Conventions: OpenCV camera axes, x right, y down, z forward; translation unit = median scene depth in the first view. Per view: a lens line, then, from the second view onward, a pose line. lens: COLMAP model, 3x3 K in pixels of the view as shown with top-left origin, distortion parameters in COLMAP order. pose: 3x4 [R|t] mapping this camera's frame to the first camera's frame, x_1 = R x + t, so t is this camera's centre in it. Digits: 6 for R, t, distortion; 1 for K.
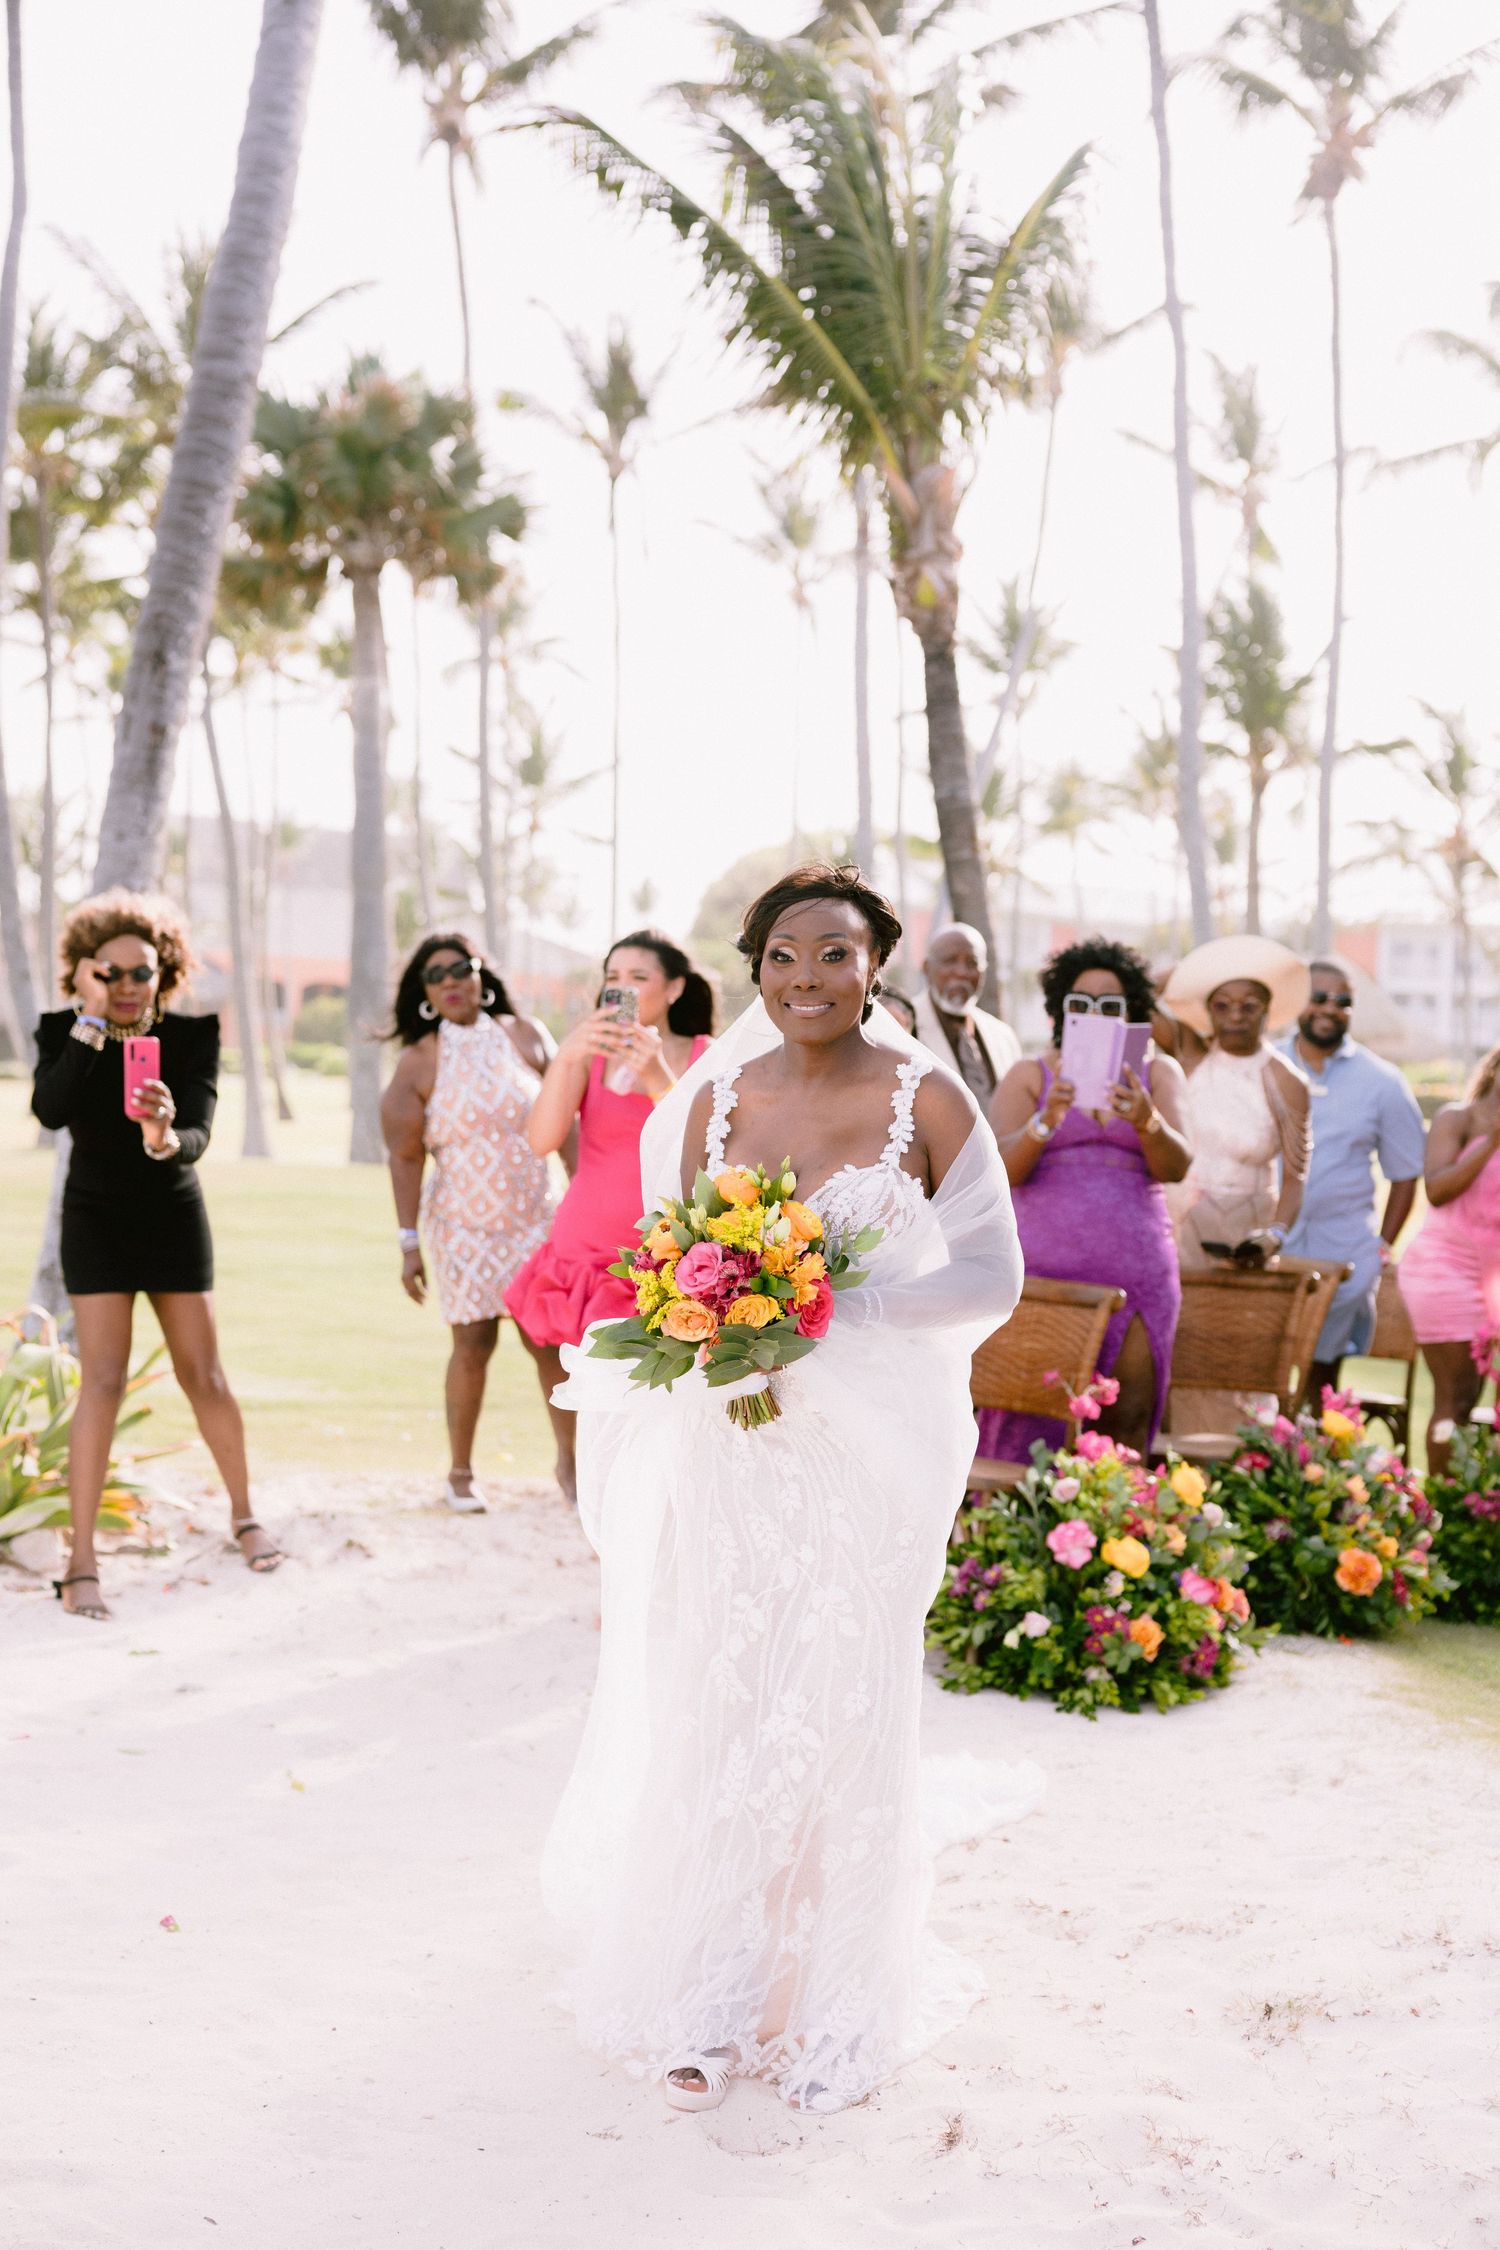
lens RADIAL K [[3224.6, 0, 748.9], [0, 3224.6, 1059.1], [0, 0, 1]] dist [0.014936, 0.016432]
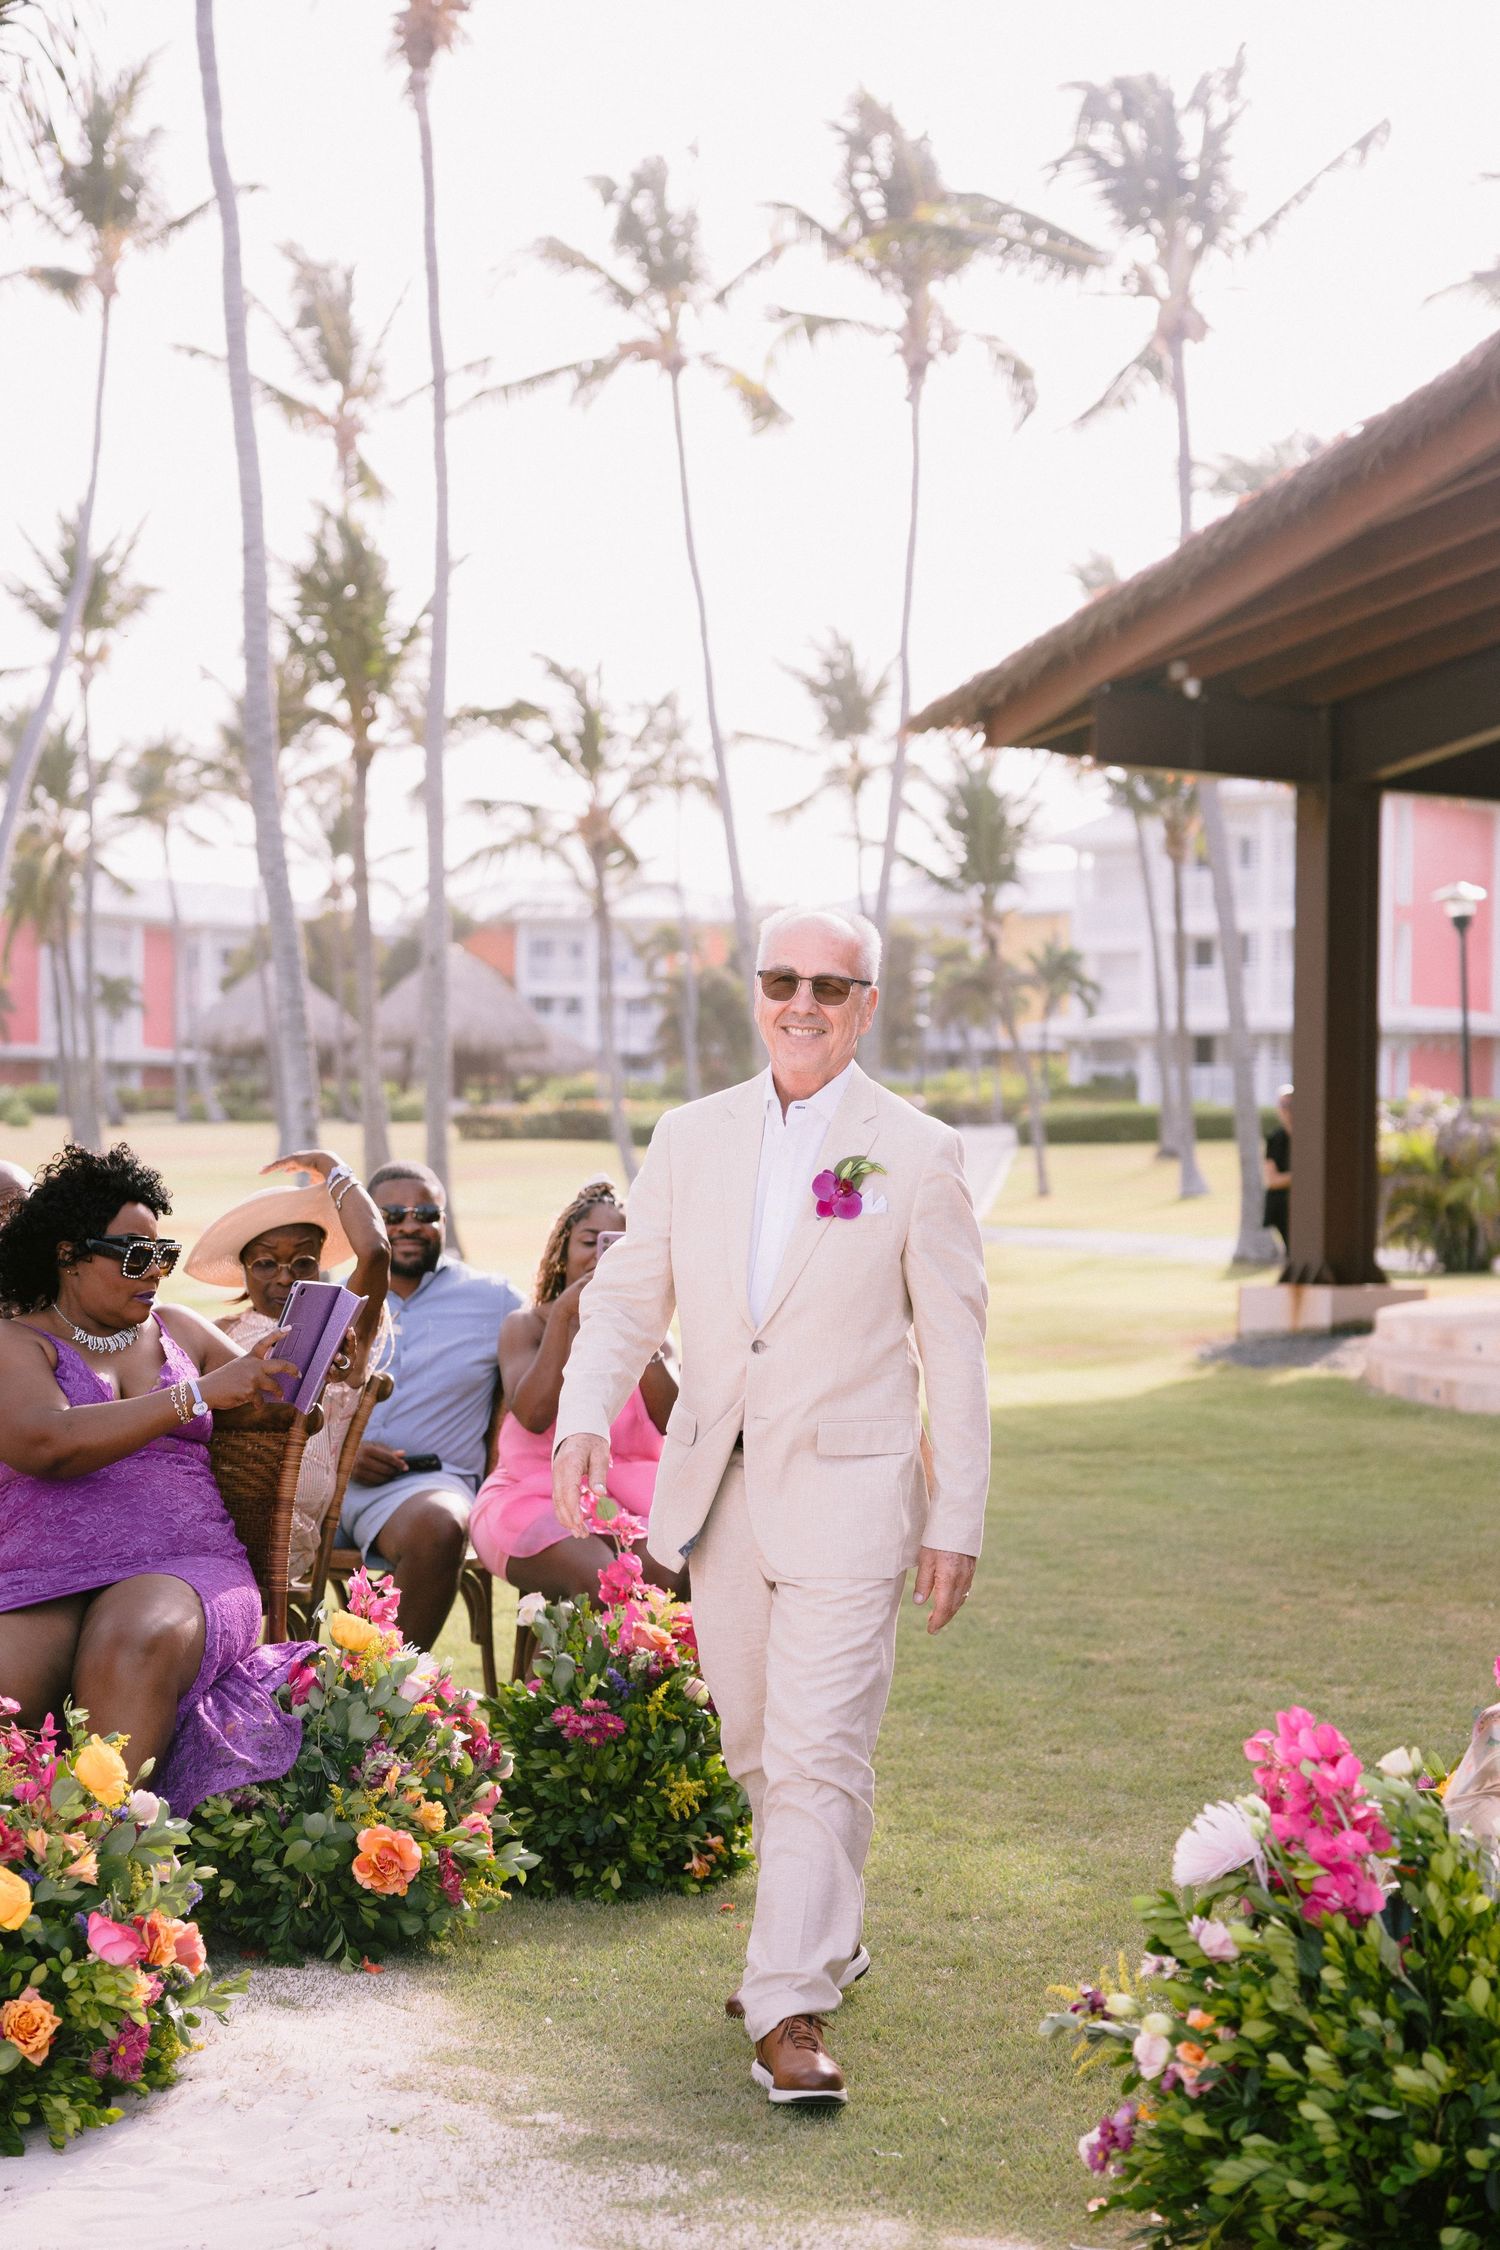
lens RADIAL K [[3593.4, 0, 750.0], [0, 3593.4, 1125.0], [0, 0, 1]] dist [0.544202, -4.379924]
pose [[0.967181, -0.033646, 0.251850, 0.072730], [0.030329, 0.999395, 0.017040, -0.000906], [-0.252271, -0.008842, 0.967616, 0.245551]]
